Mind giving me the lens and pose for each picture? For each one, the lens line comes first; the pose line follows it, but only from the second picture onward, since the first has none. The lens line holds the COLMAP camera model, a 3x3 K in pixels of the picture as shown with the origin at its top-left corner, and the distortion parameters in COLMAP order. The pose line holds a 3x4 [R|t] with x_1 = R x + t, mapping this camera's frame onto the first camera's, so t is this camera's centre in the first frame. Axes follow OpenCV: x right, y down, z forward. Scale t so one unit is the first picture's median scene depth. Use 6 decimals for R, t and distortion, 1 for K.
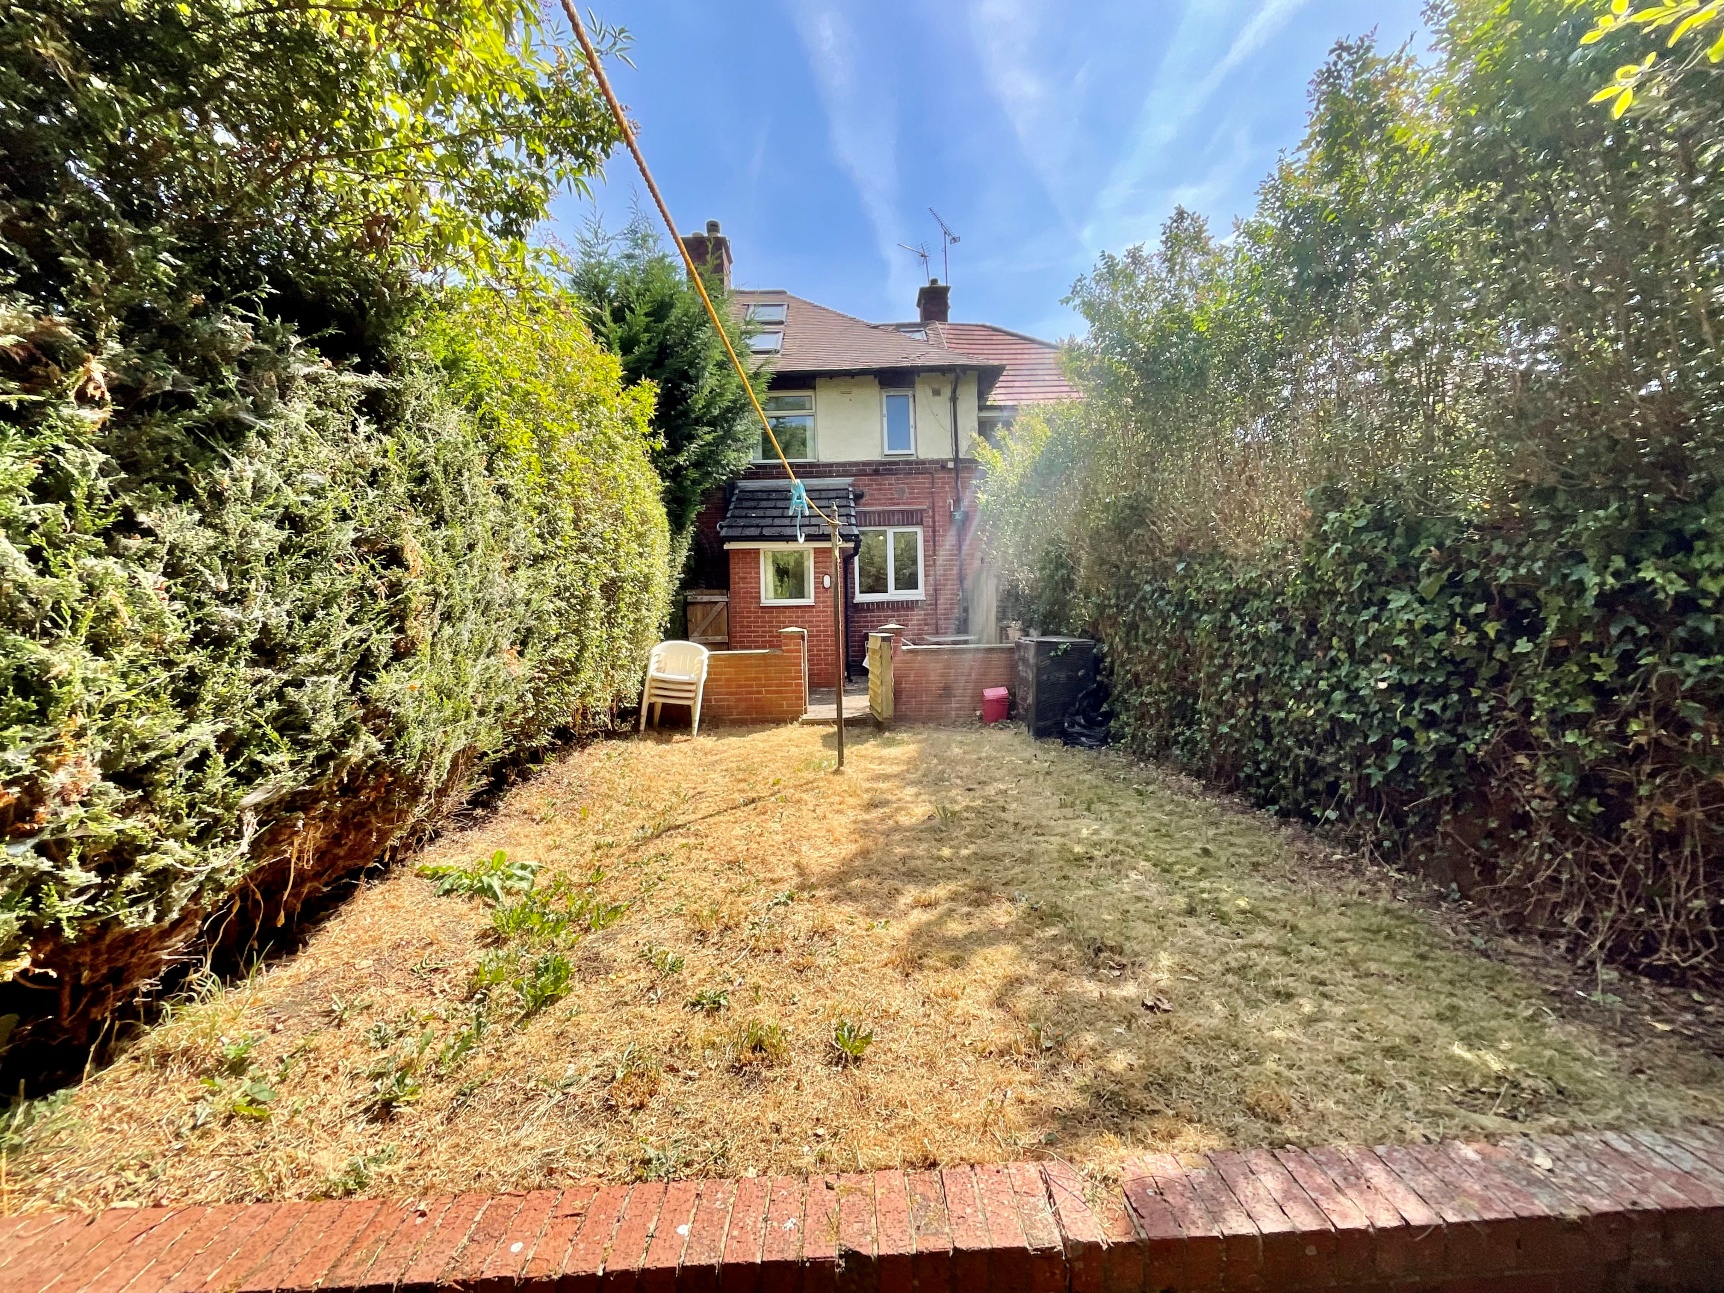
lens RADIAL K [[724.6, 0, 880.2], [0, 724.6, 650.1], [0, 0, 1]] dist [-0.000422, 0.000447]
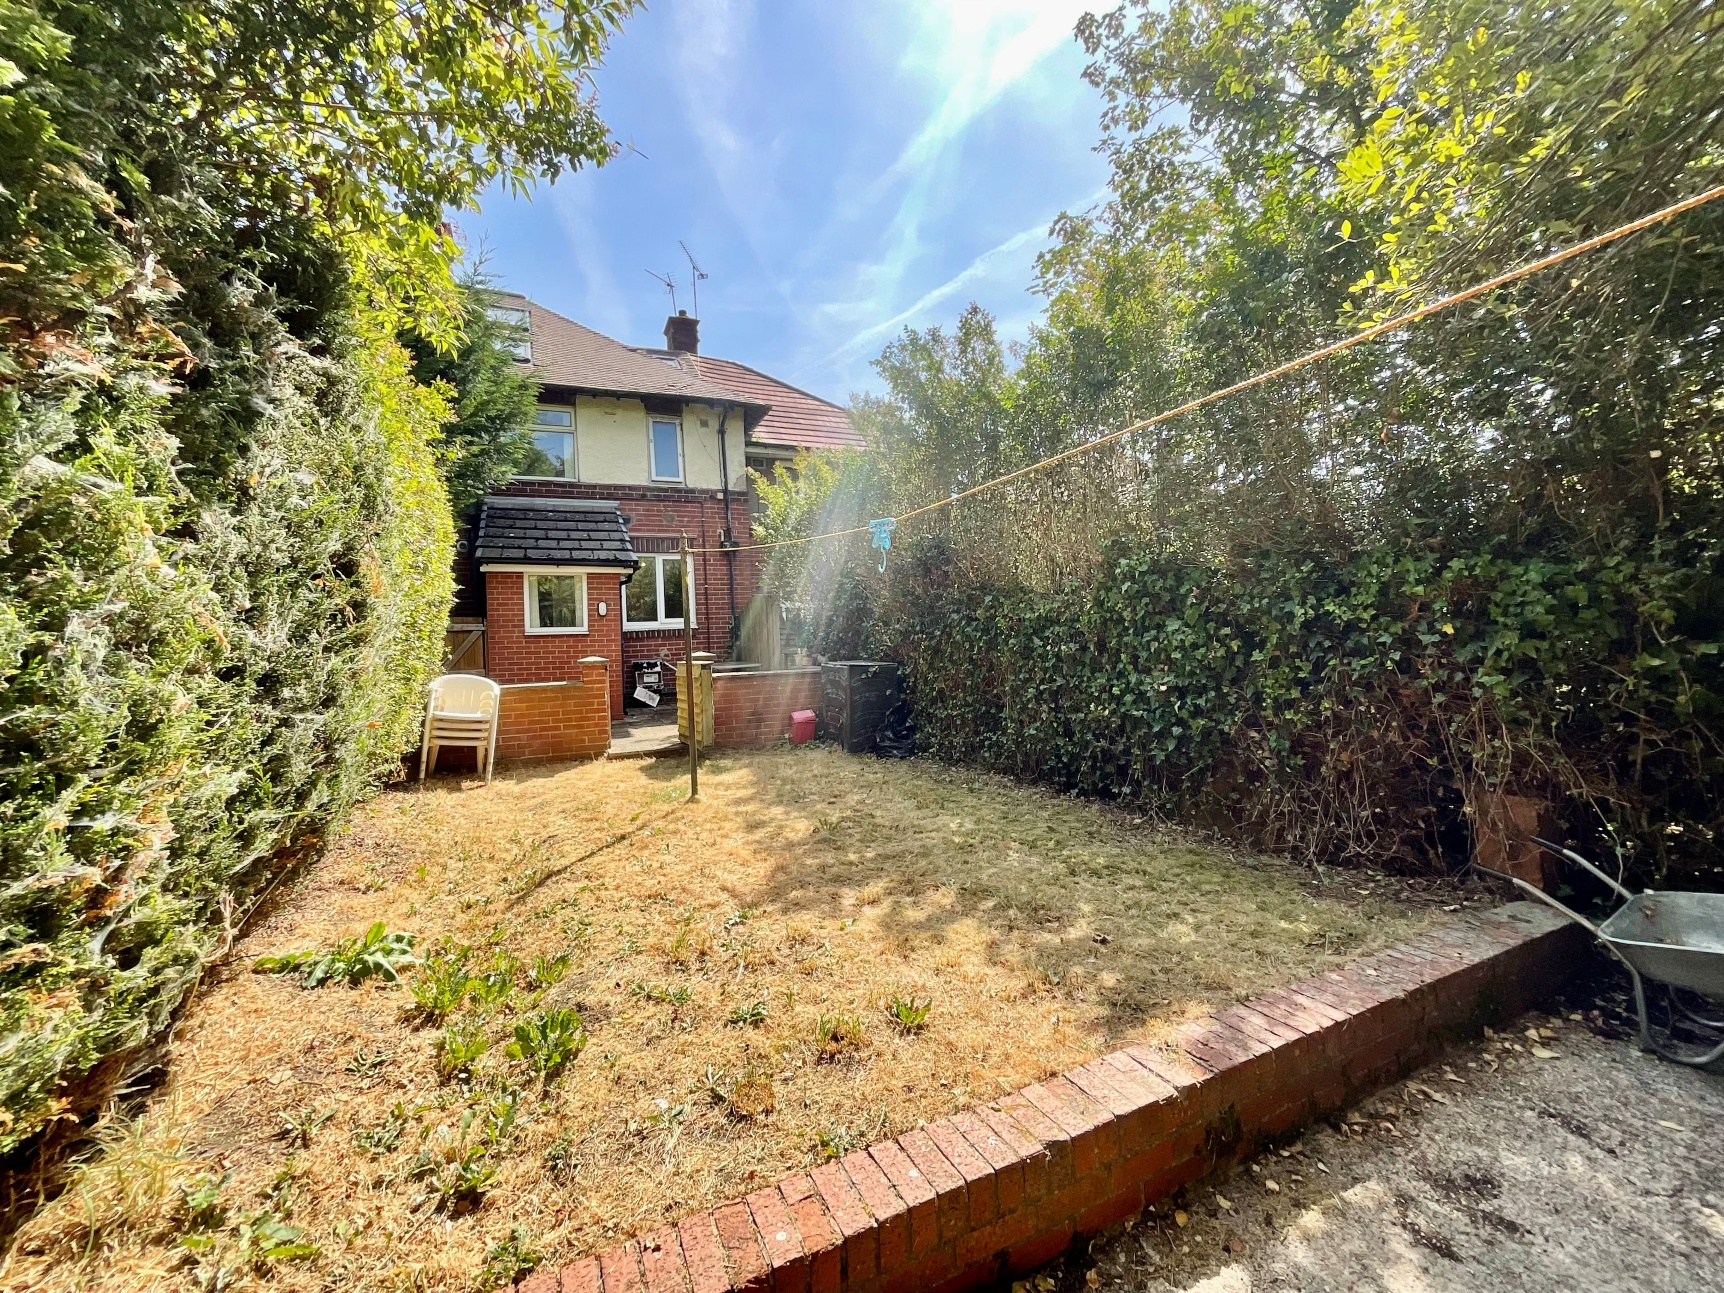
lens RADIAL K [[724.6, 0, 880.2], [0, 724.6, 650.1], [0, 0, 1]] dist [-0.000422, 0.000447]
pose [[0.911231, -0.014547, 0.411638, -0.343334], [0.031529, 0.998907, -0.034493, 0.007843], [-0.410687, 0.044410, 0.910694, -0.021871]]
